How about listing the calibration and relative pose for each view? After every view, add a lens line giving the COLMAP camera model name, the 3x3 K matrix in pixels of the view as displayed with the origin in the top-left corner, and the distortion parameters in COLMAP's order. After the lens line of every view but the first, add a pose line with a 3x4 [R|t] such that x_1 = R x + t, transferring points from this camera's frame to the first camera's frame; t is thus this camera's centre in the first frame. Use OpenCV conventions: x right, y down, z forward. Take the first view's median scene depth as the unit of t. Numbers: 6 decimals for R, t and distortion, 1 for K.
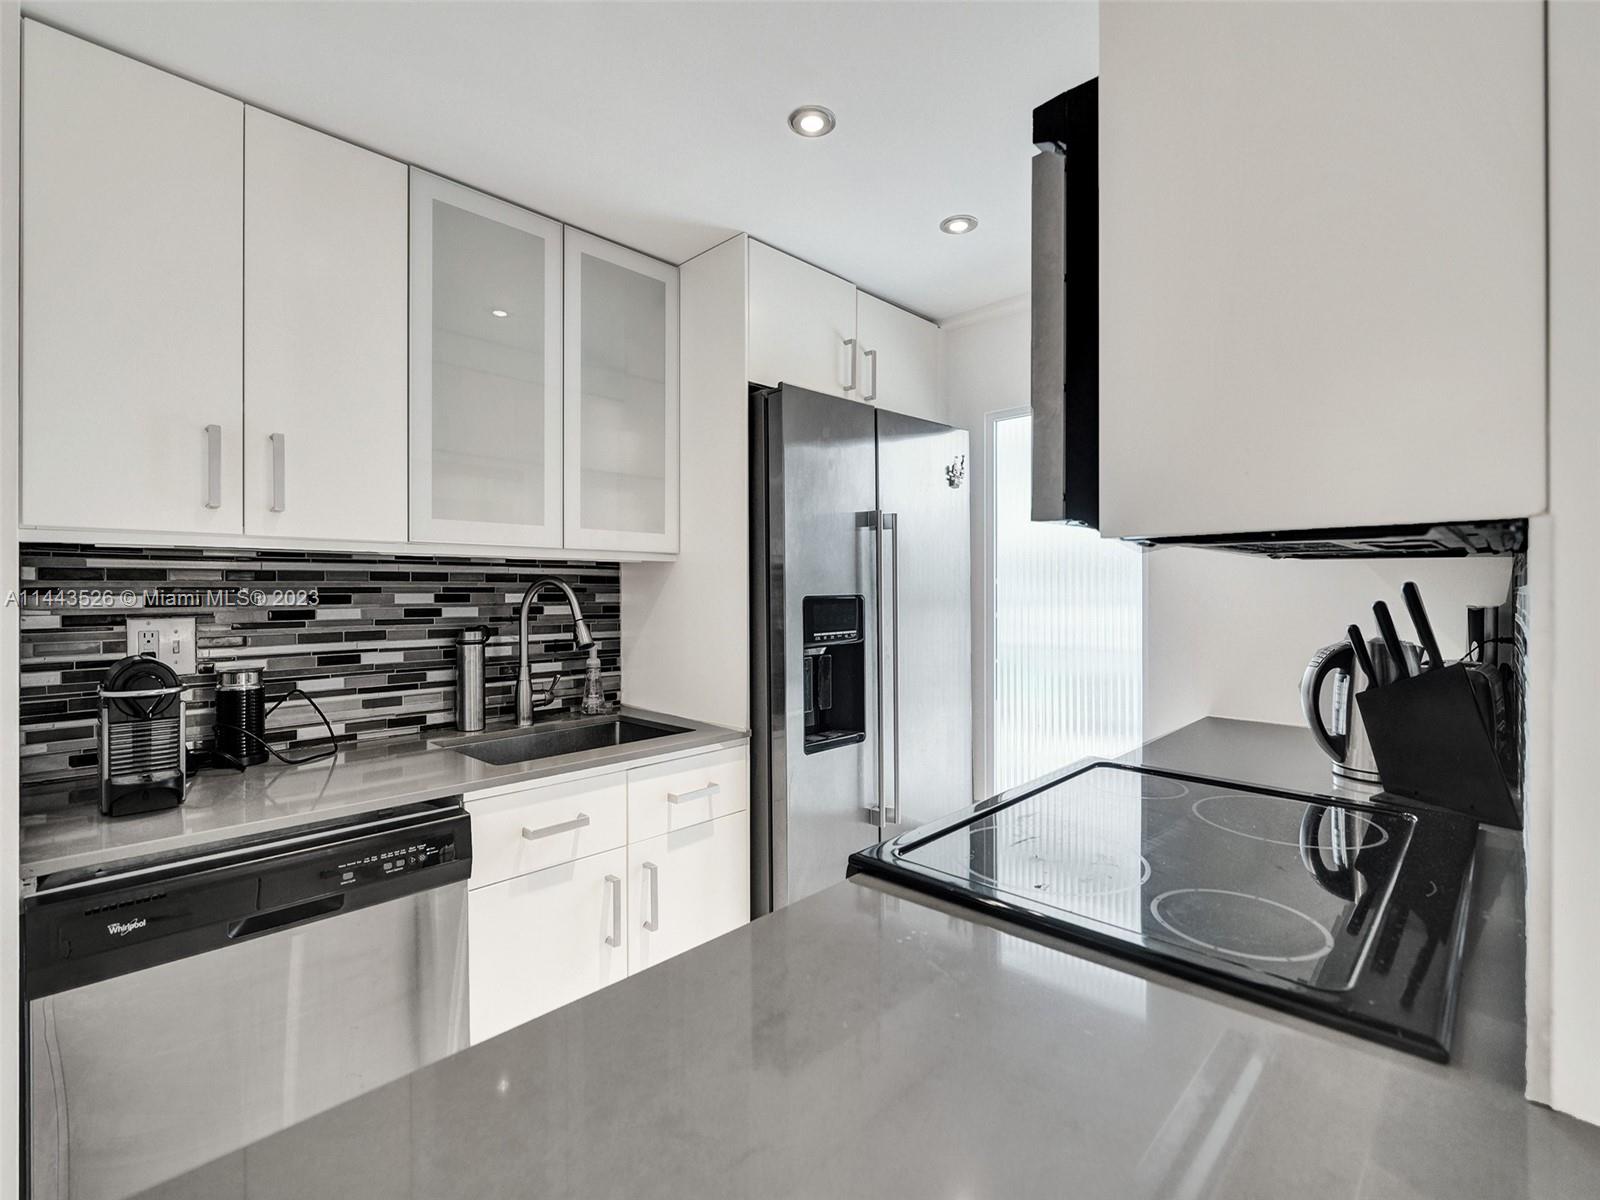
lens RADIAL K [[742.8, 0, 804.3], [0, 742.8, 588.6], [0, 0, 1]] dist [-0.000557, 0.000151]
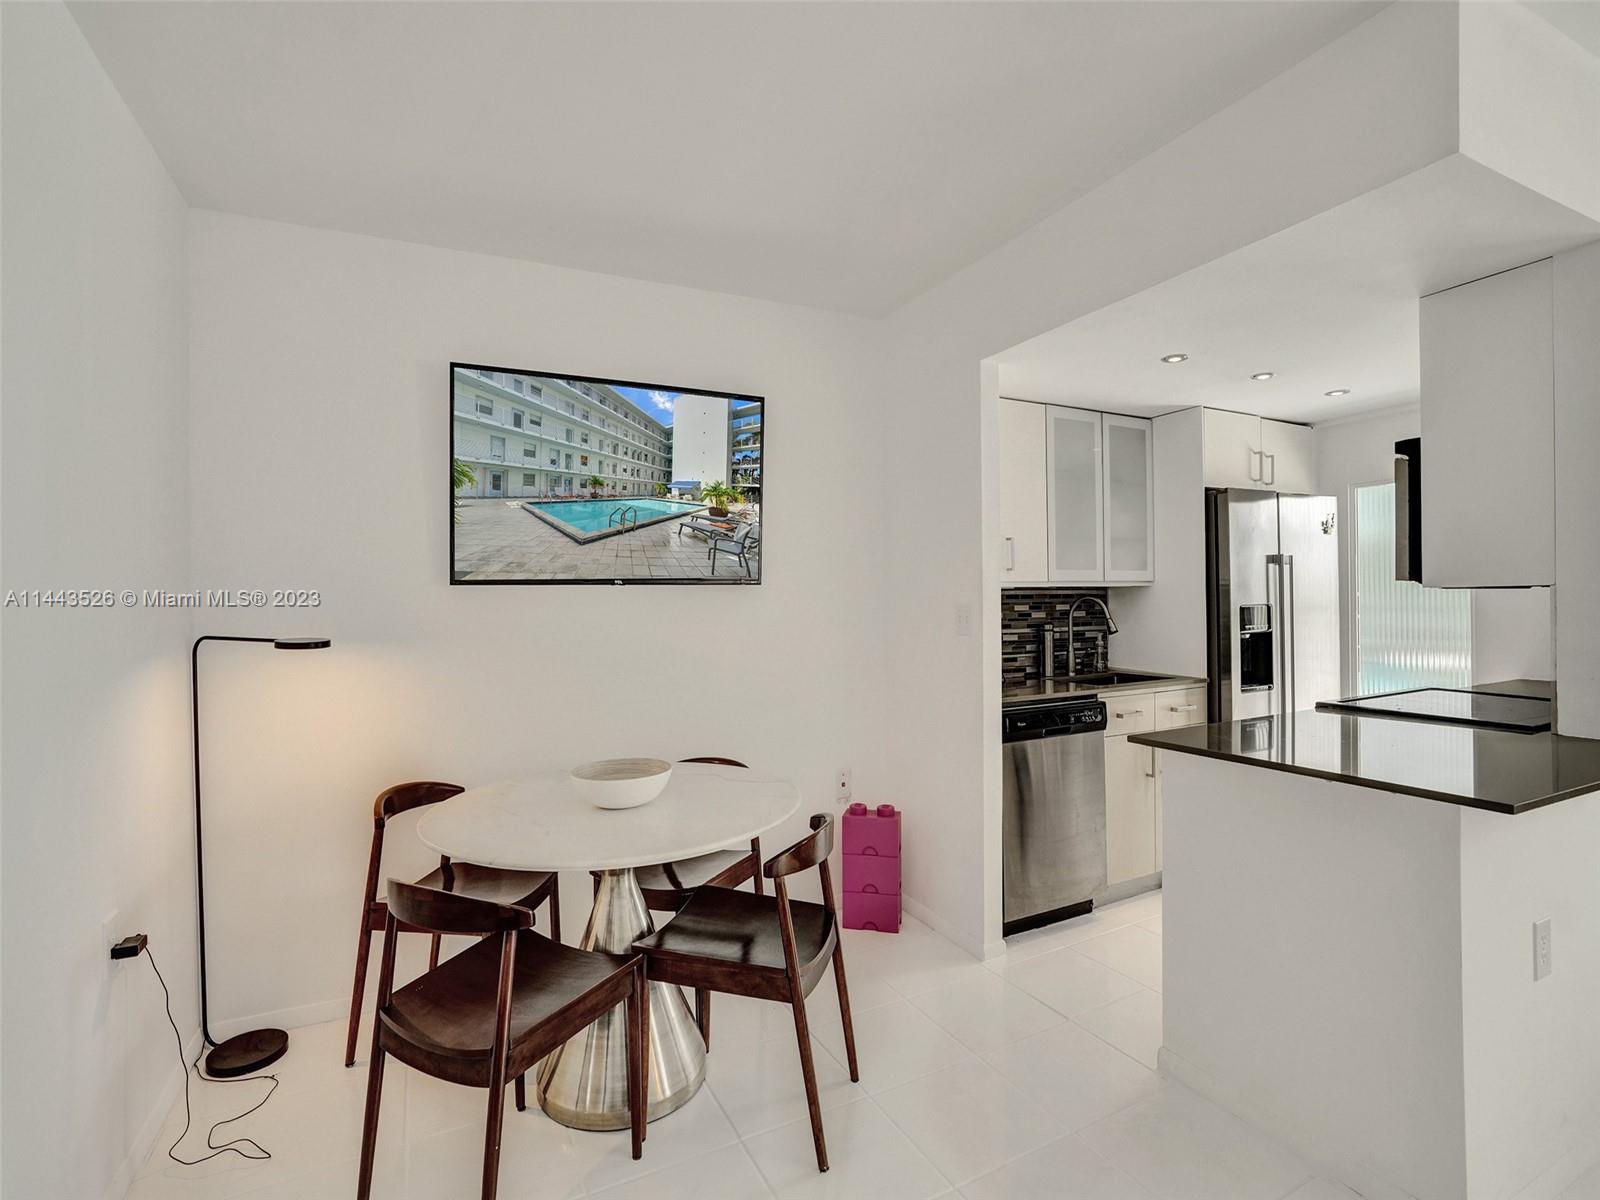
lens RADIAL K [[775.9, 0, 800.0], [0, 775.9, 600.0], [0, 0, 1]] dist [-0.041539, 0.000337]
pose [[0.942740, -0.009423, -0.333396, -0.384161], [0.013308, 0.999868, 0.009372, -0.033366], [0.333263, -0.013272, 0.942740, -1.087641]]
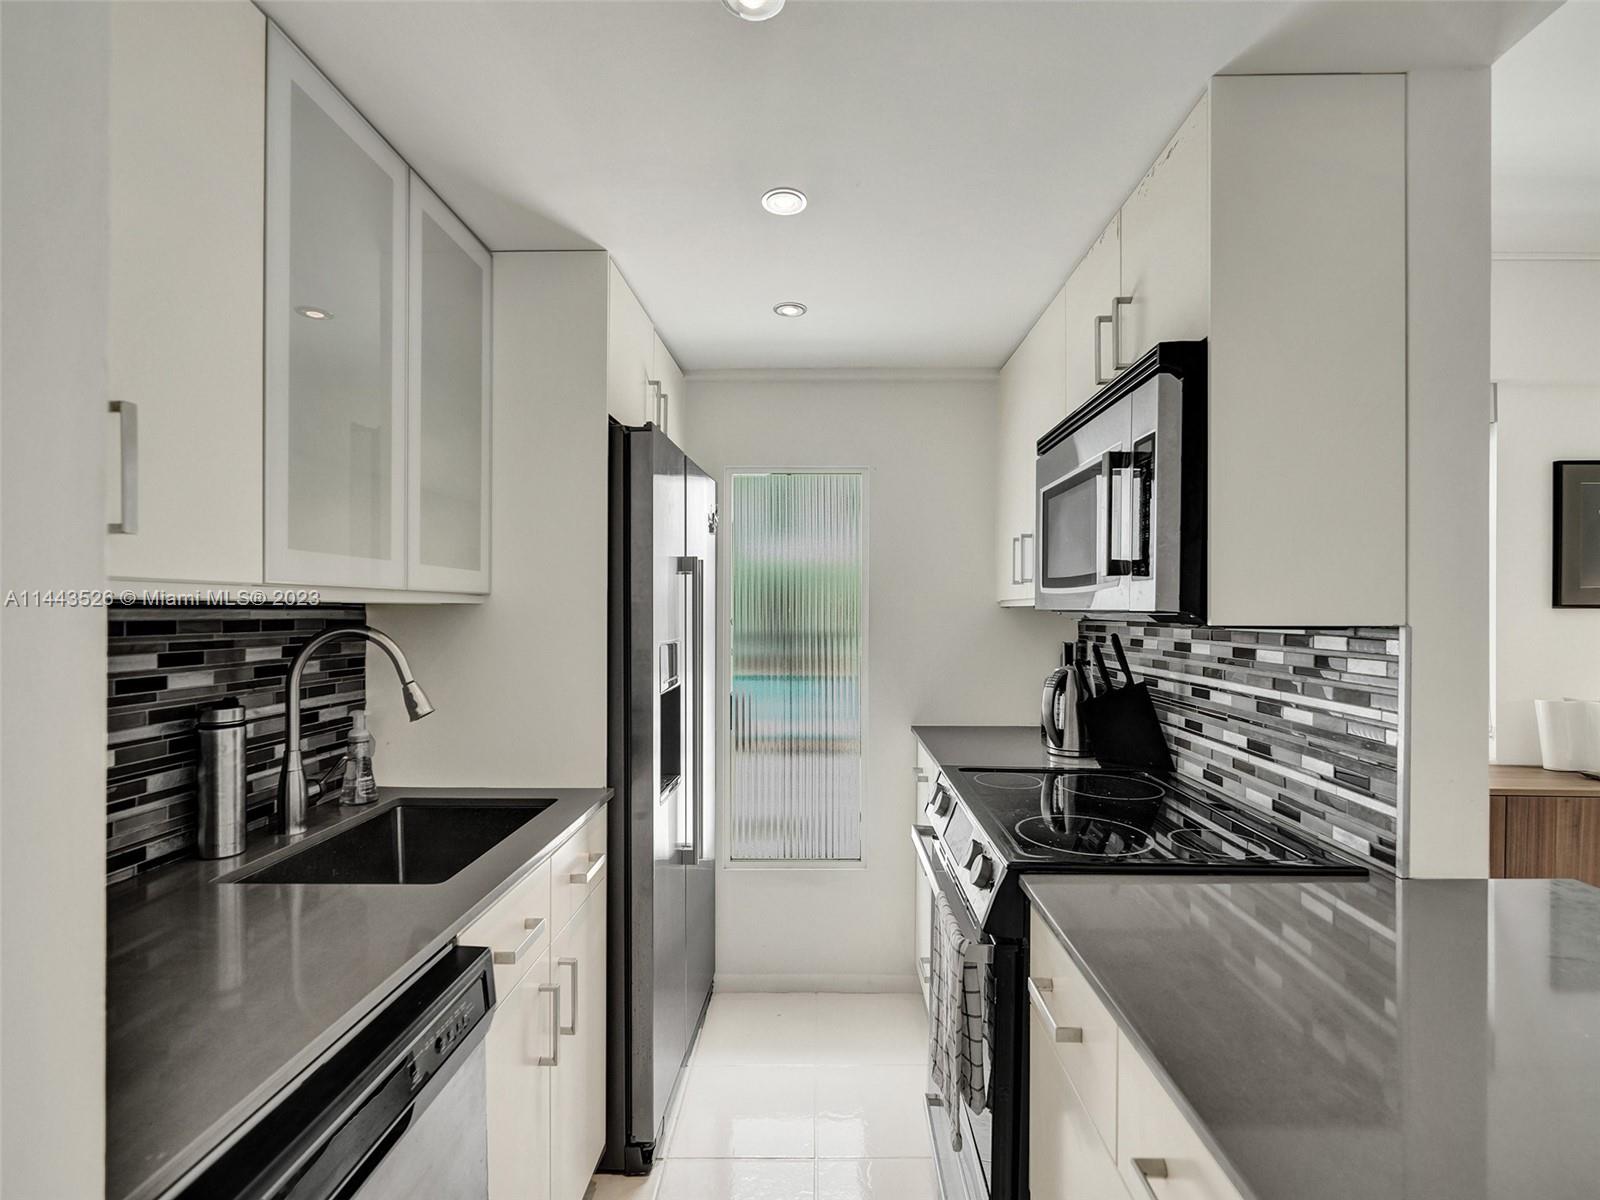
lens RADIAL K [[742.2, 0, 811.6], [0, 742.2, 608.4], [0, 0, 1]] dist [0.001430, -0.000058]
pose [[0.740485, 0.006056, 0.672046, -0.506581], [-0.004925, 0.999981, -0.003585, -0.032661], [-0.672055, -0.000655, 0.740501, 0.144606]]
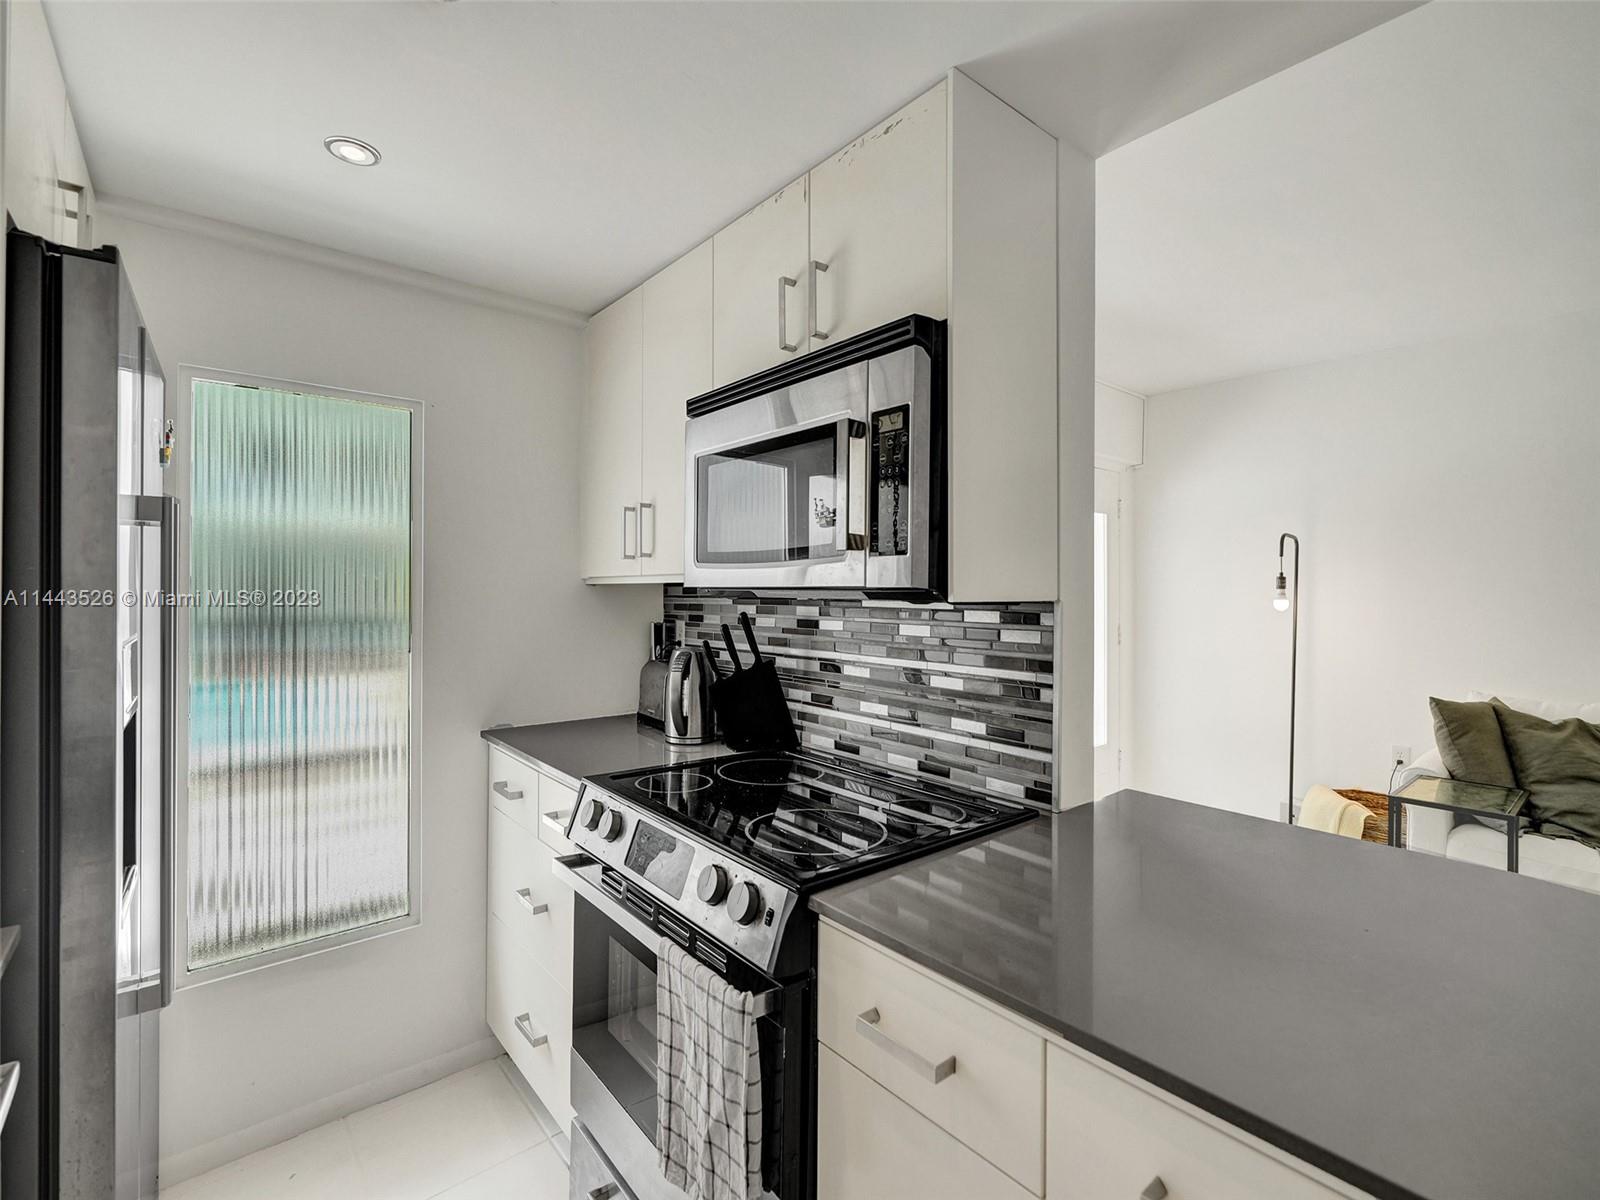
lens RADIAL K [[742.8, 0, 804.3], [0, 742.8, 588.6], [0, 0, 1]] dist [-0.000557, 0.000151]
pose [[0.124001, 0.006533, 0.992261, -0.488543], [-0.004005, 0.999973, -0.006083, -0.029489], [-0.992274, -0.003219, 0.124024, 0.424169]]
